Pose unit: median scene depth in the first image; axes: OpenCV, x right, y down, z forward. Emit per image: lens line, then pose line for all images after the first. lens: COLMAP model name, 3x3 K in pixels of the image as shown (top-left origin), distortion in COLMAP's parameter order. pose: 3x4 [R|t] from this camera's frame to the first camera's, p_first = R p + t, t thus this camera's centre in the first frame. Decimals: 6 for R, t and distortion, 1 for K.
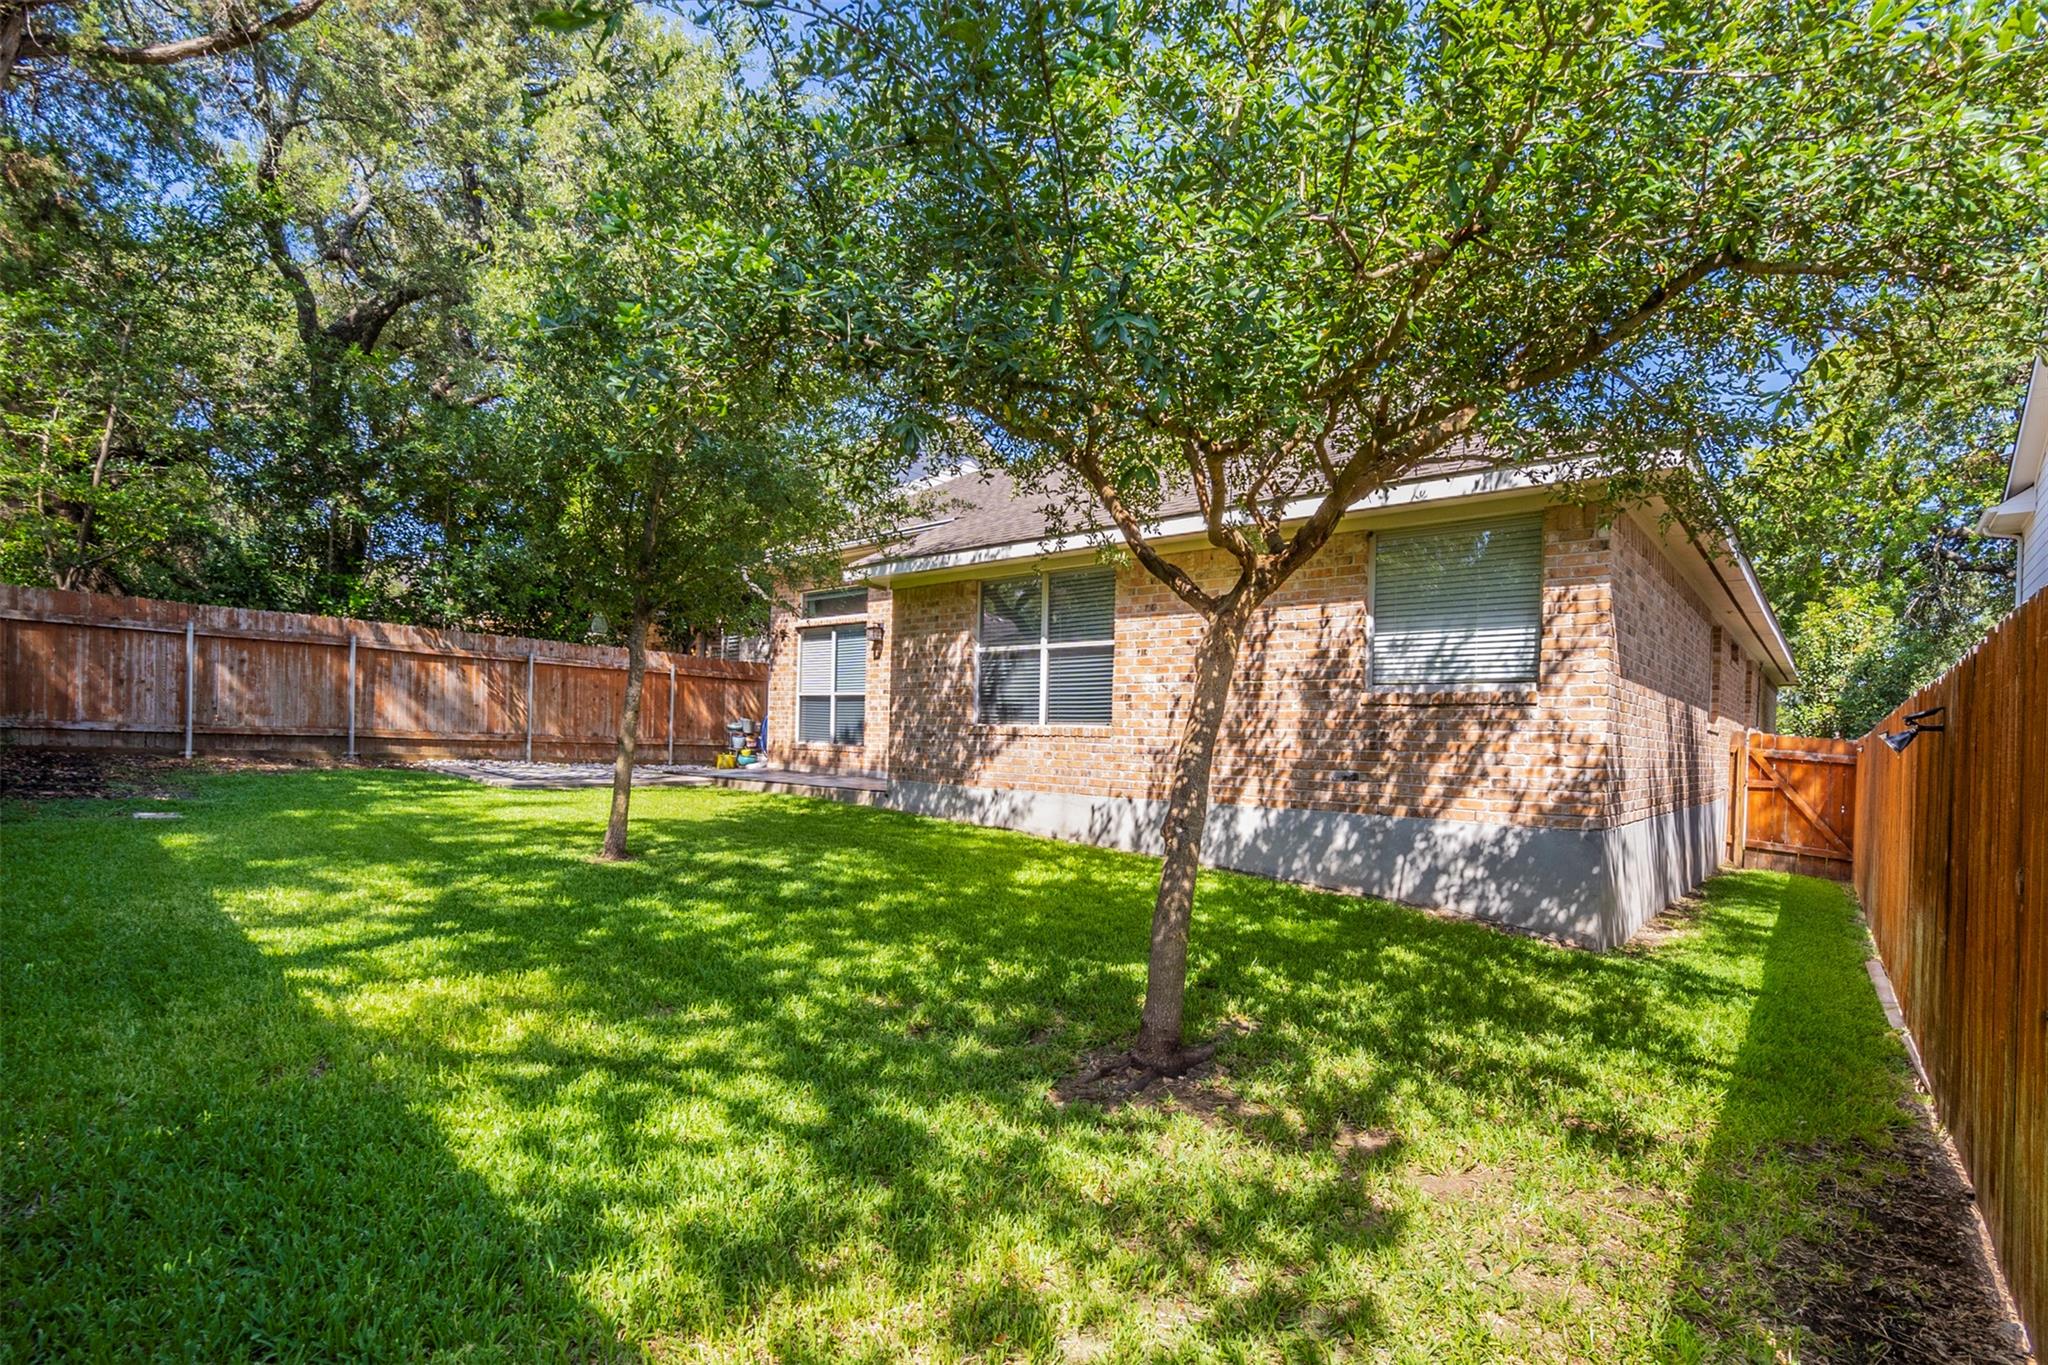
lens RADIAL K [[922.3, 0, 1007.6], [0, 922.3, 711.0], [0, 0, 1]] dist [-0.033758, 0.000998]
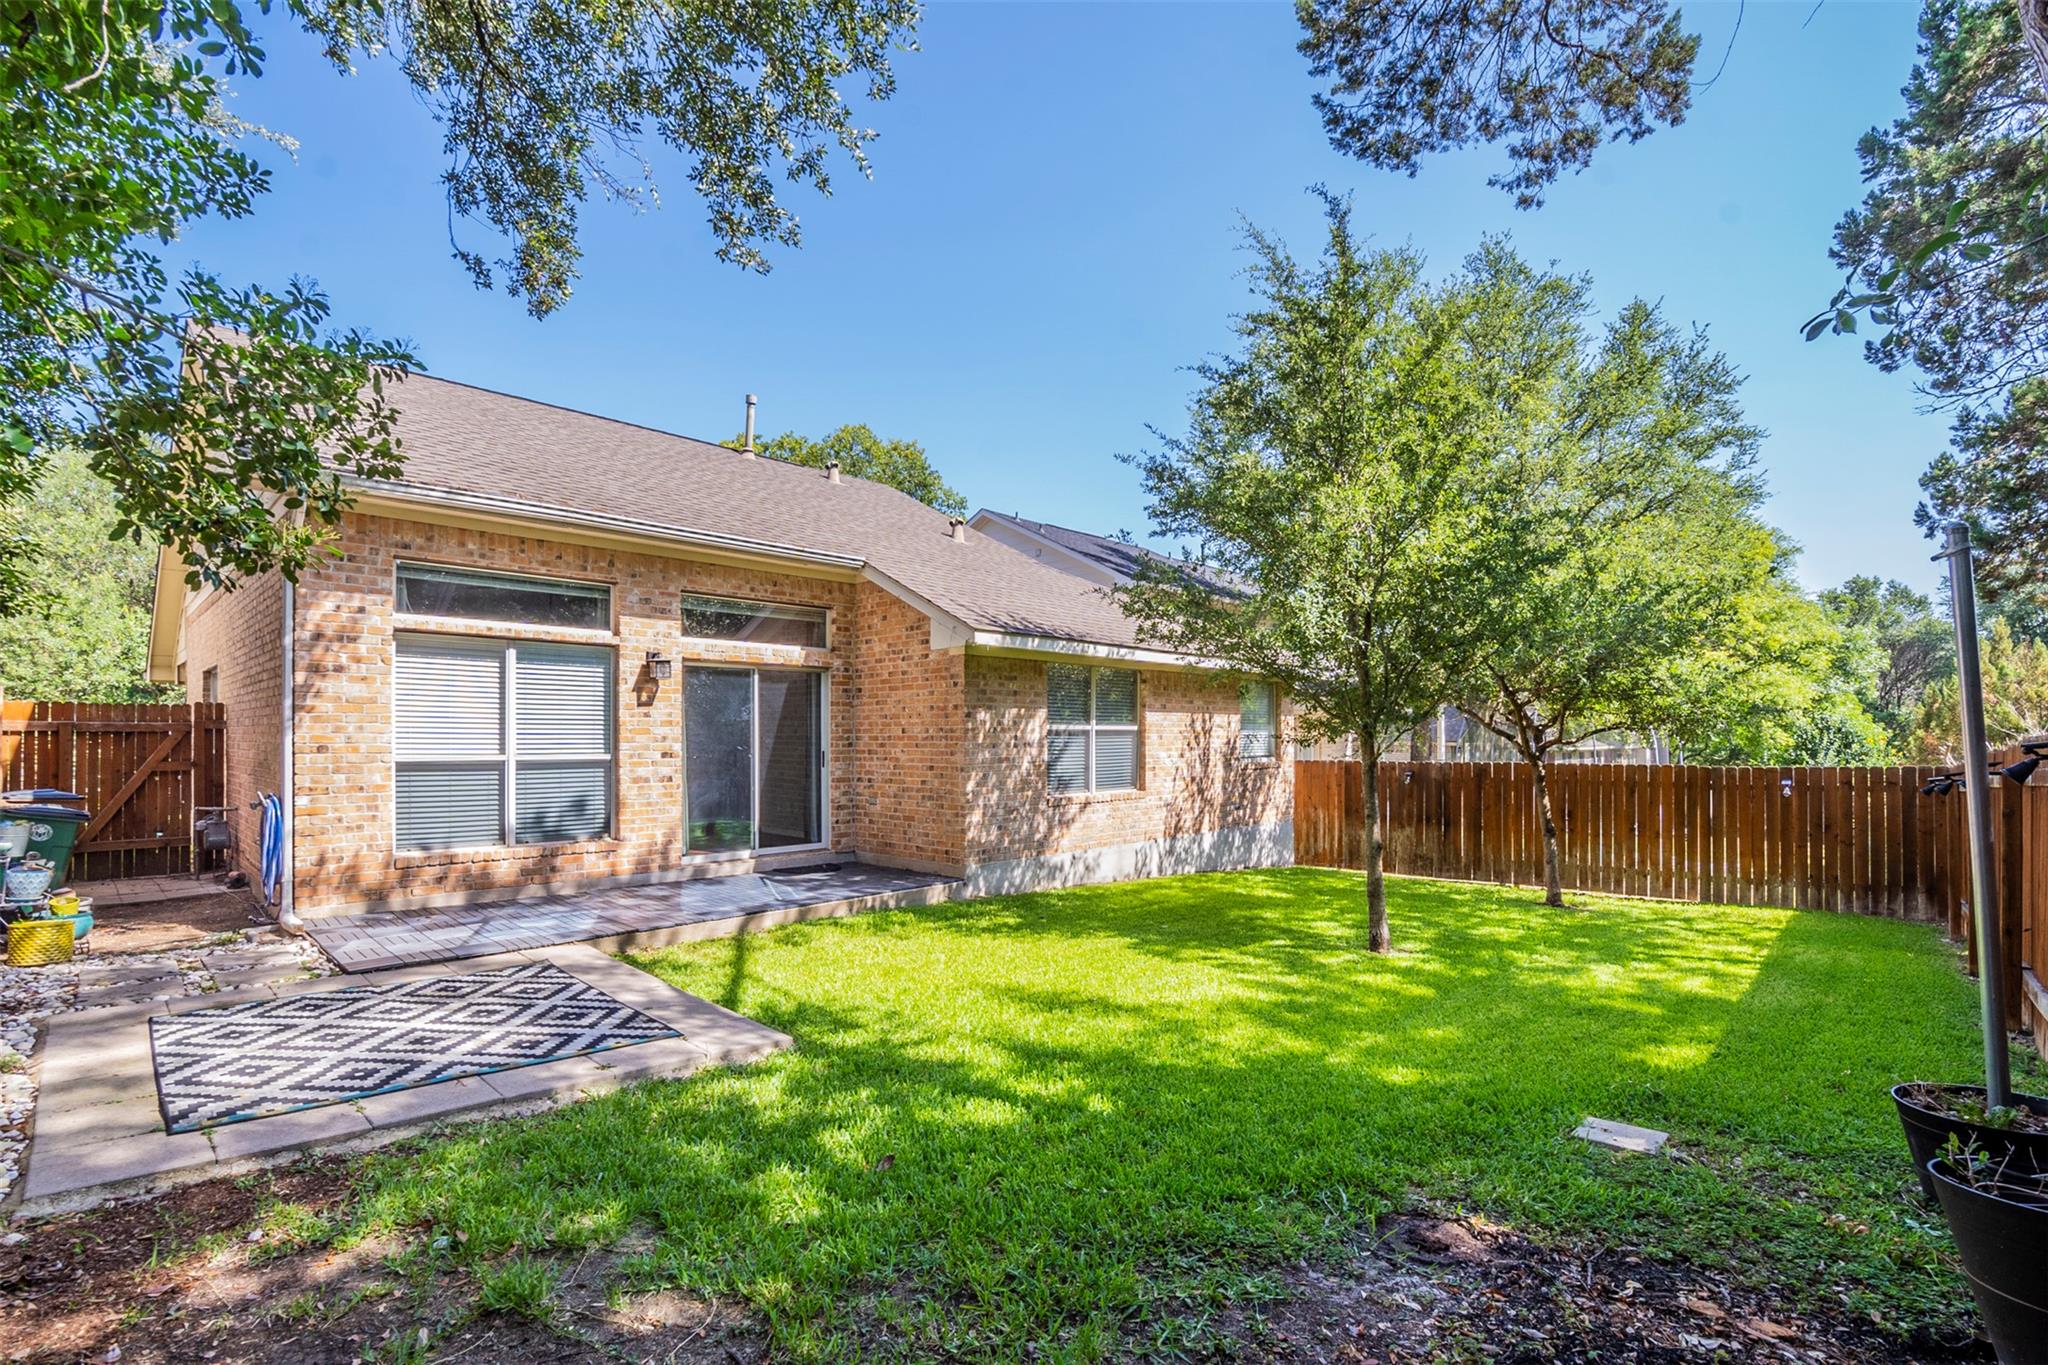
lens RADIAL K [[922.3, 0, 1007.6], [0, 922.3, 711.0], [0, 0, 1]] dist [-0.033758, 0.000998]
pose [[0.060479, -0.012286, 0.998094, -1.116207], [-0.033669, 0.999330, 0.014341, -0.099571], [-0.997601, -0.034472, 0.060025, 0.986363]]
